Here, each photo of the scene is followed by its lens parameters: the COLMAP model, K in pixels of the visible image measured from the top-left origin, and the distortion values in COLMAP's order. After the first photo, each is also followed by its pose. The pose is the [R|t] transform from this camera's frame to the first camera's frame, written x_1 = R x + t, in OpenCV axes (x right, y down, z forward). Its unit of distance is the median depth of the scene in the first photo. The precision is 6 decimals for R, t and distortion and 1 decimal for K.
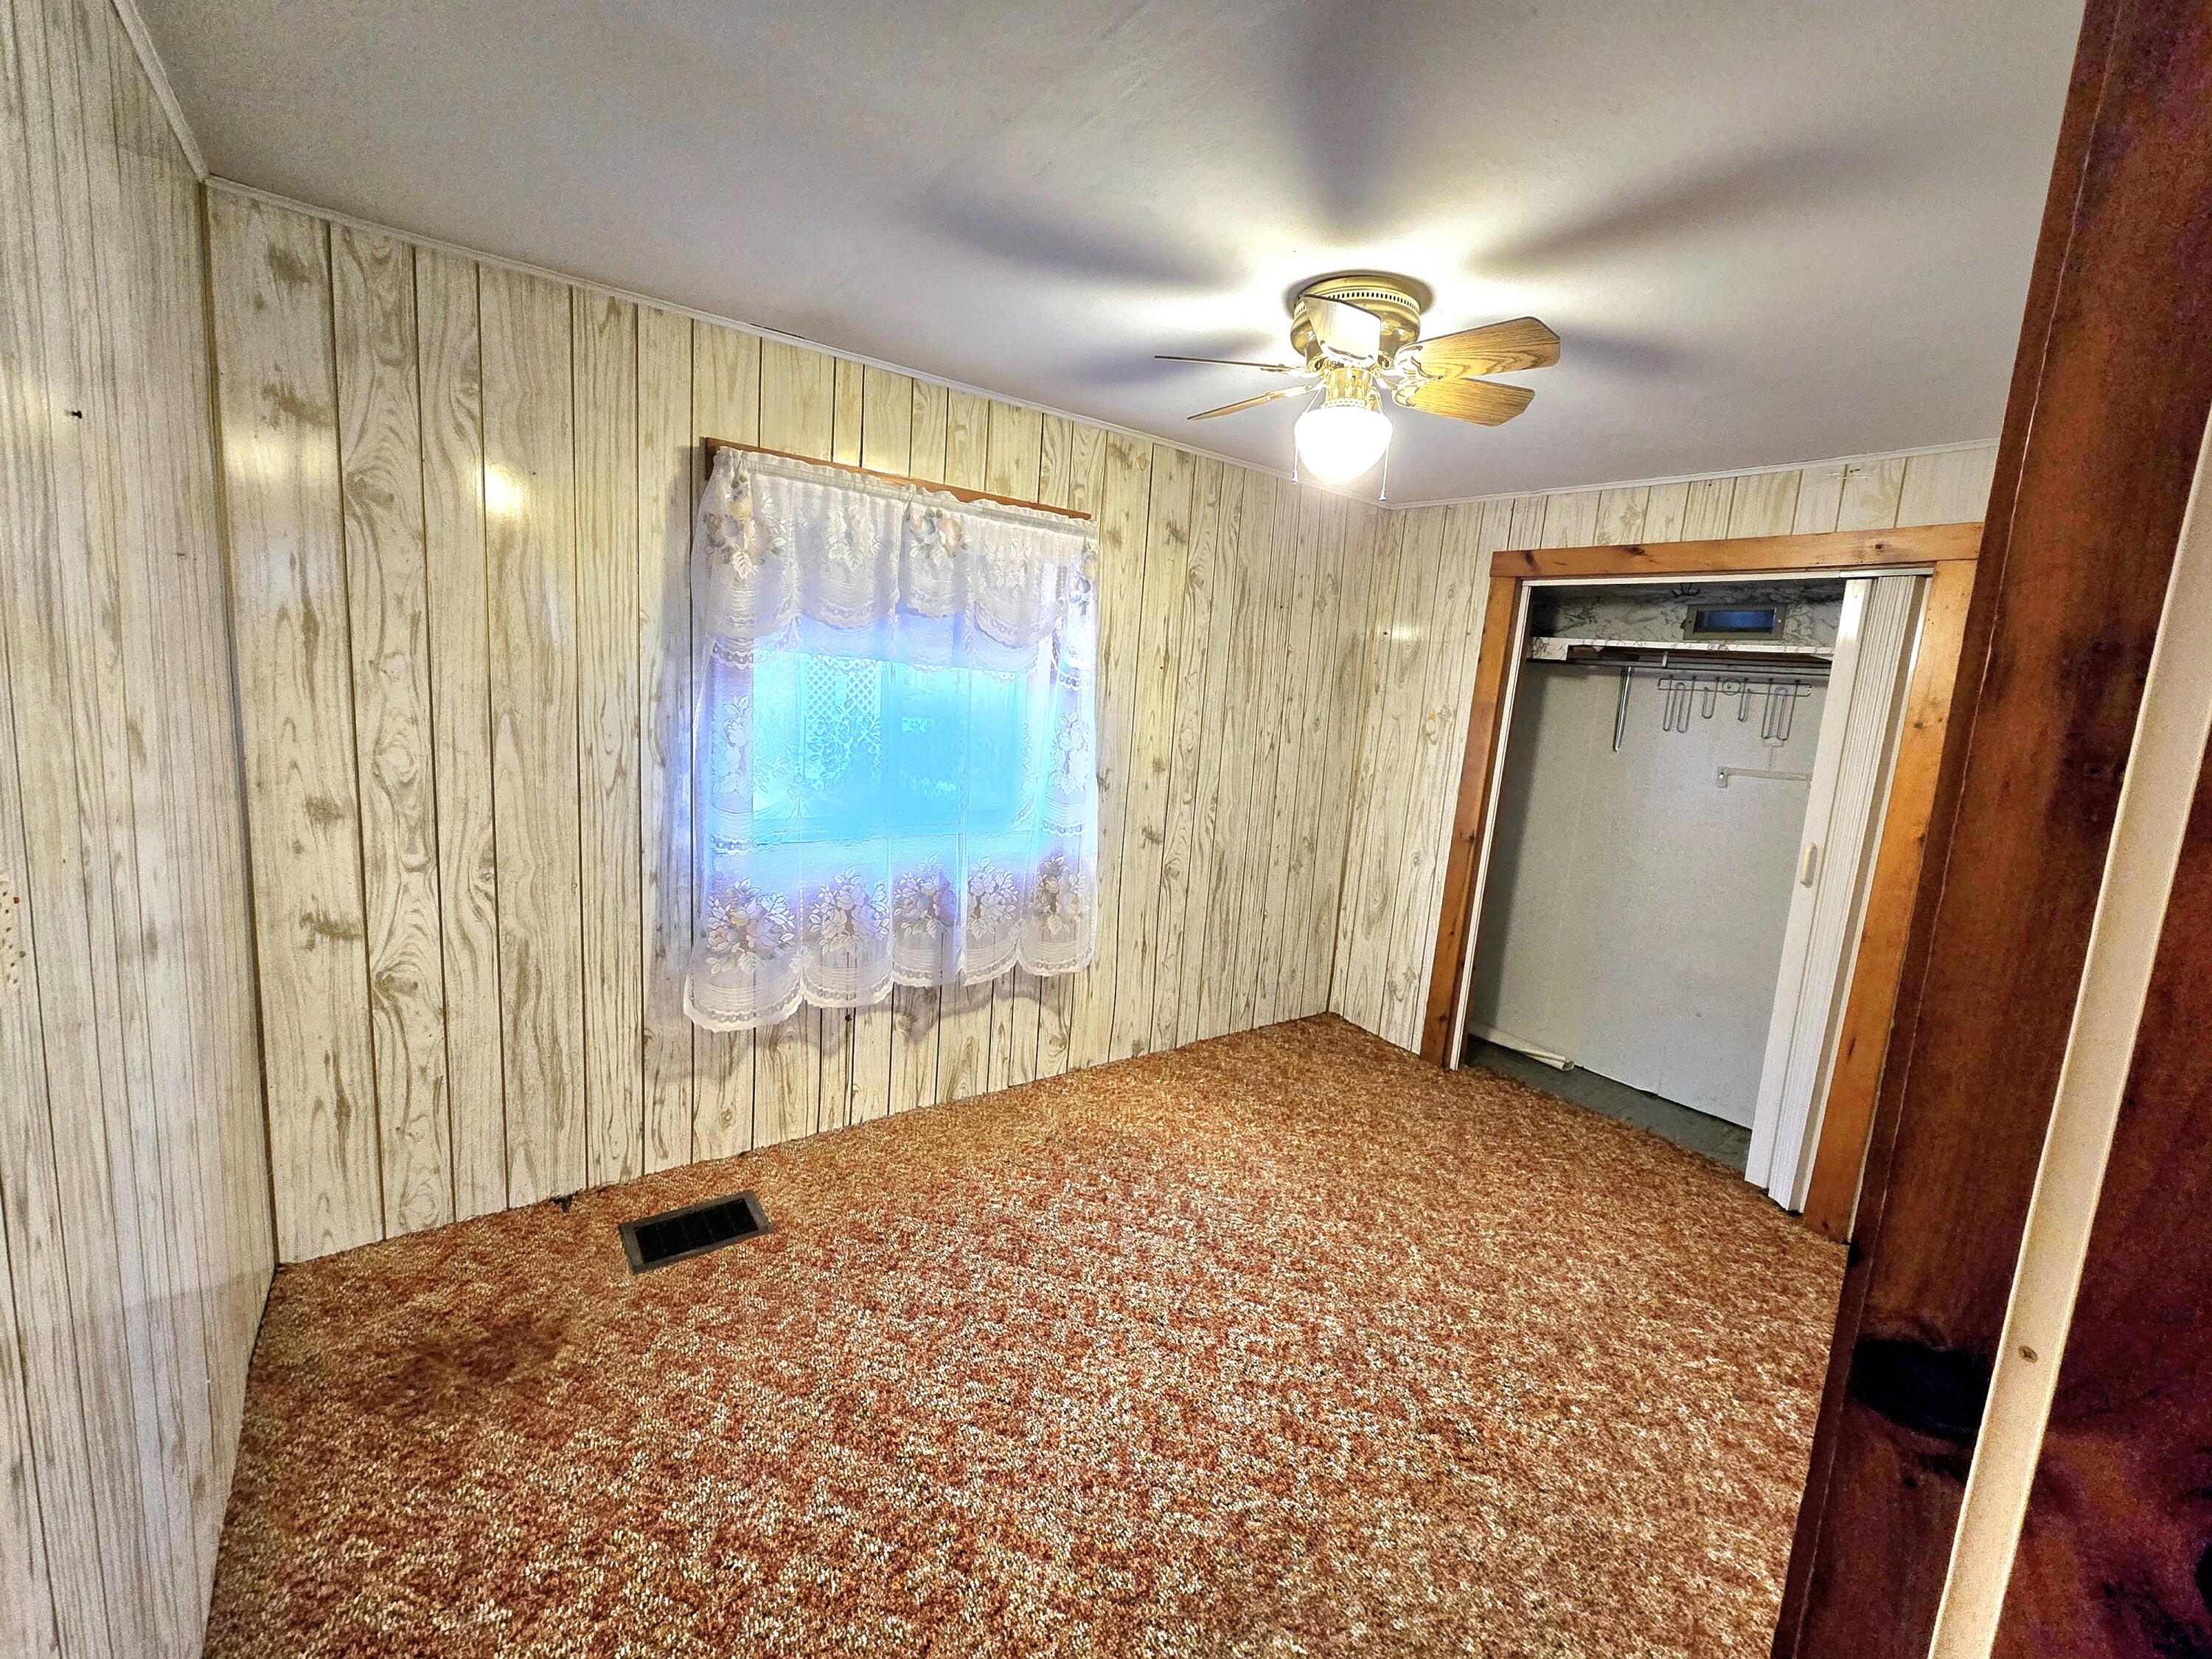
lens RADIAL K [[900.3, 0, 1113.8], [0, 900.3, 809.7], [0, 0, 1]] dist [-0.003293, -0.000551]
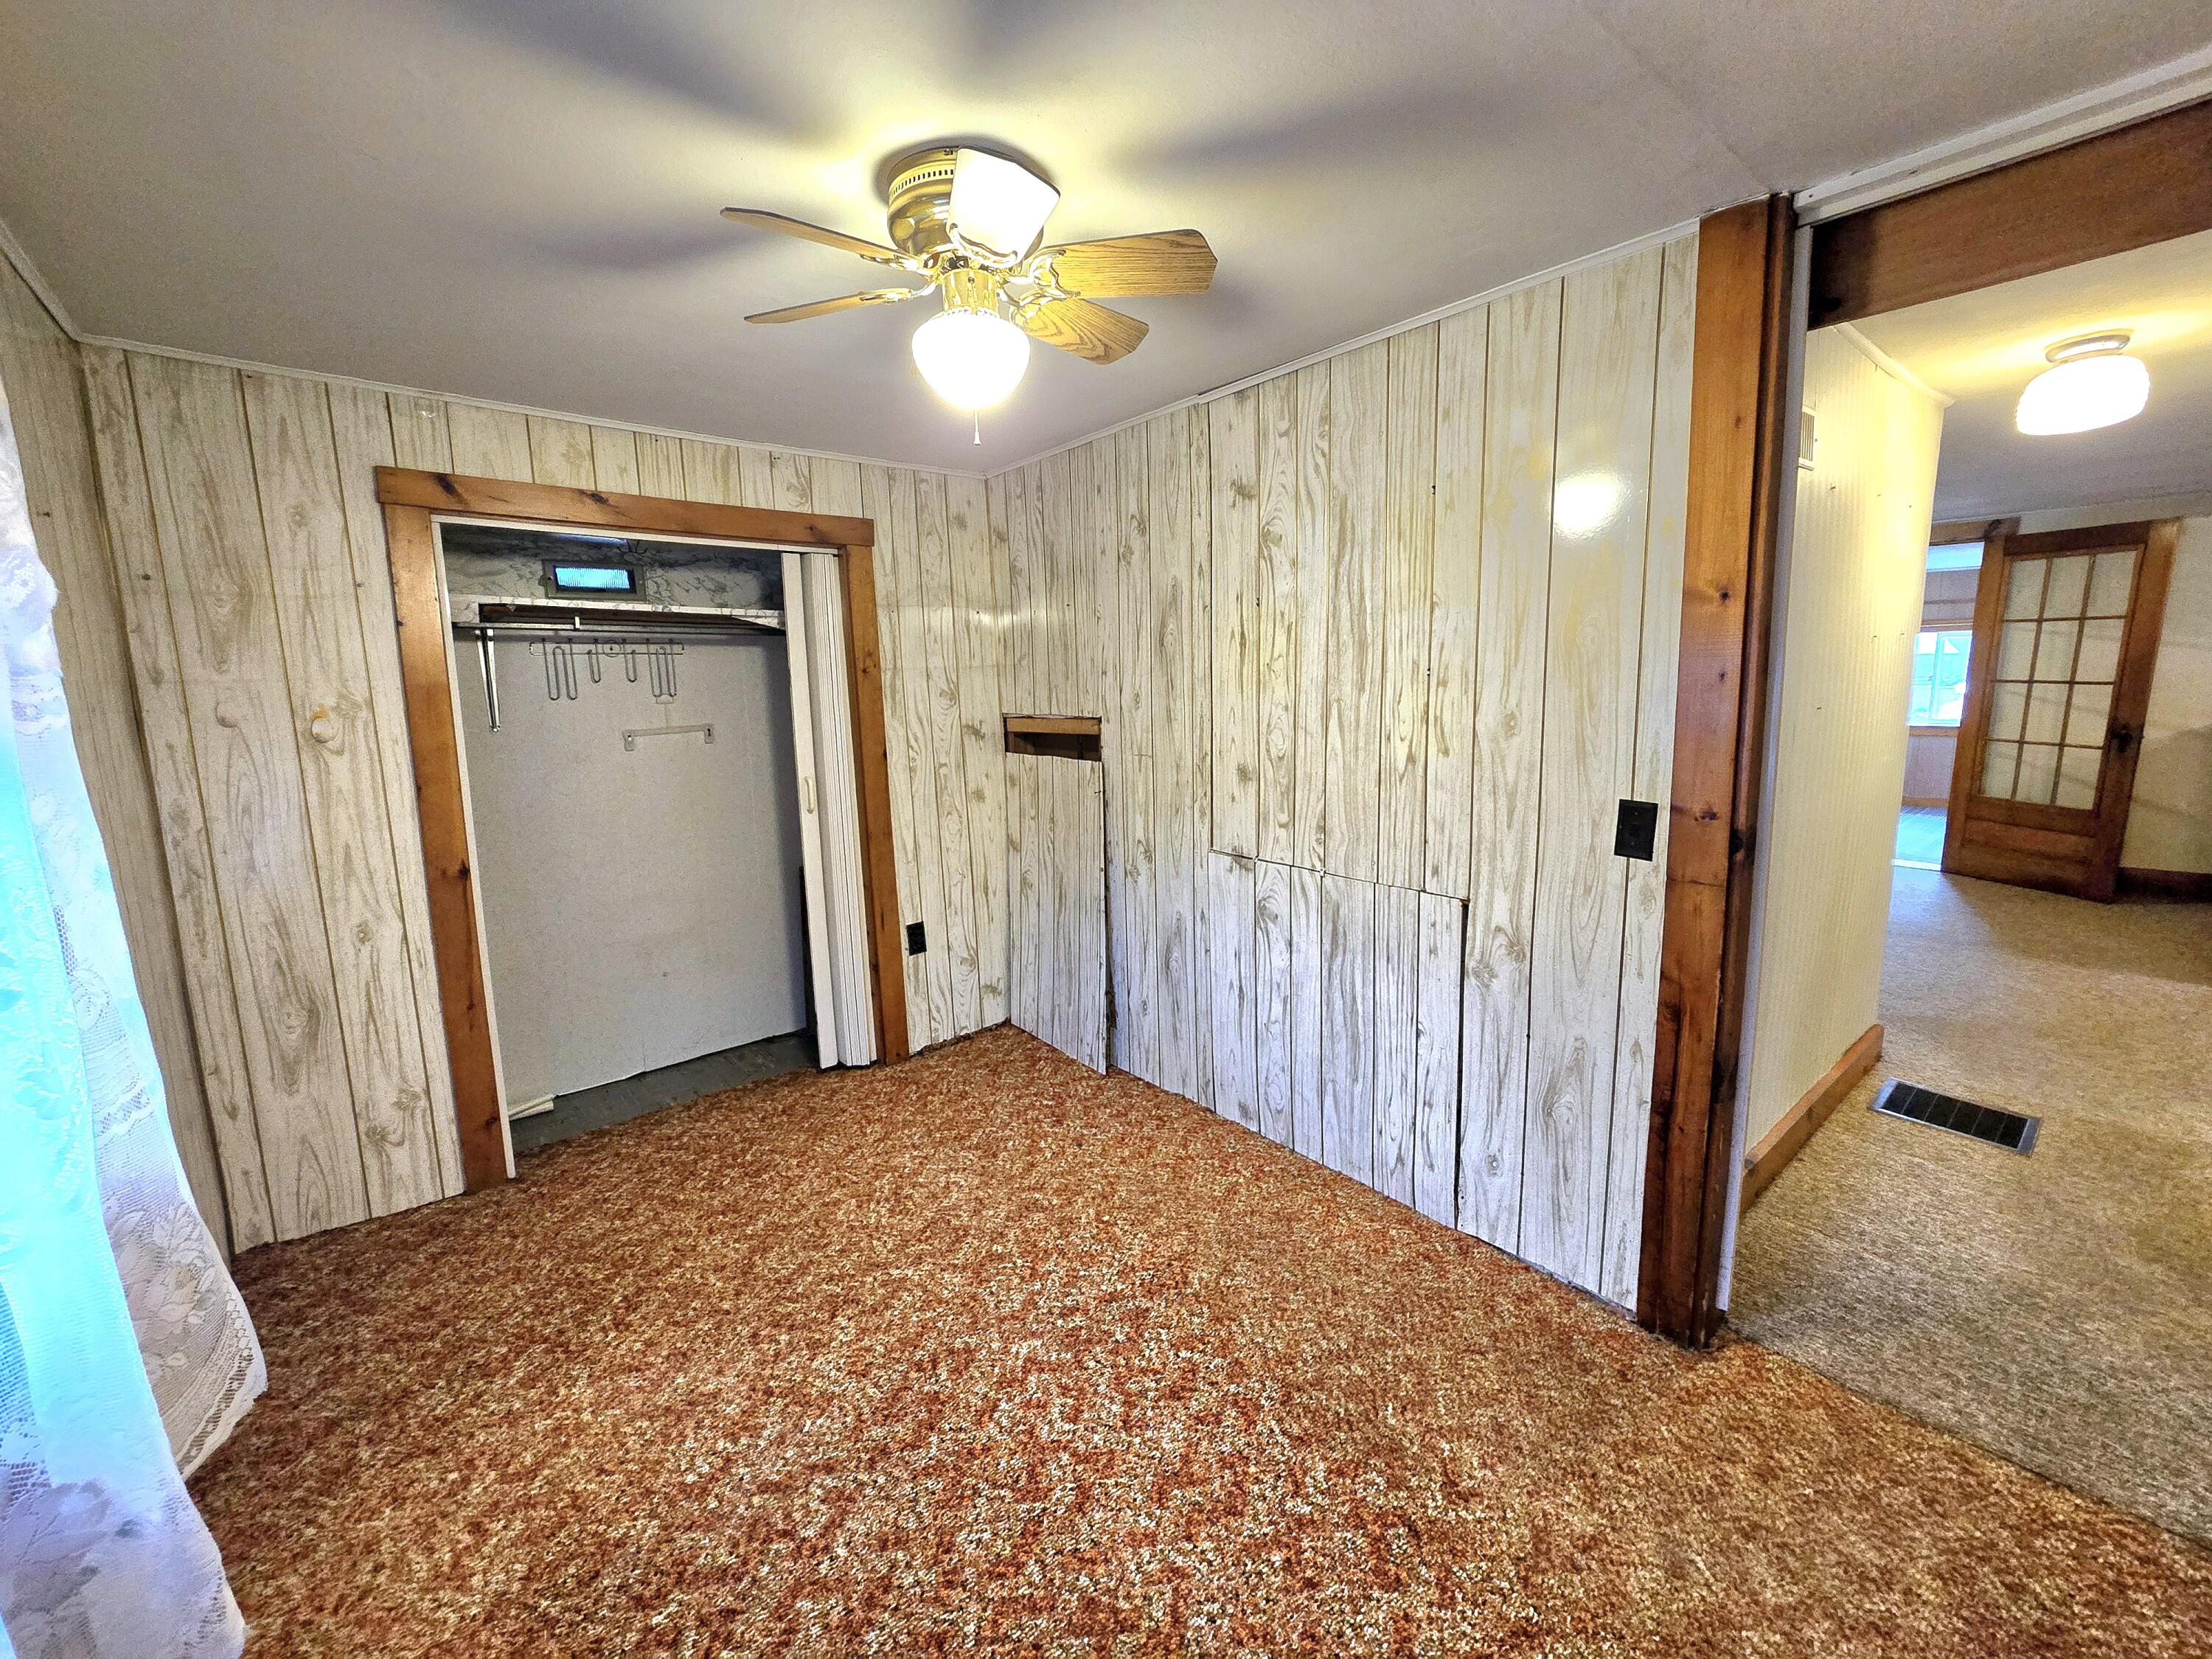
lens RADIAL K [[900.3, 0, 1113.8], [0, 900.3, 809.7], [0, 0, 1]] dist [-0.003293, -0.000551]
pose [[-0.057143, -0.213549, 0.975260, -0.446422], [0.162873, 0.961775, 0.220139, -0.124130], [-0.984991, 0.171423, -0.020178, 0.673516]]
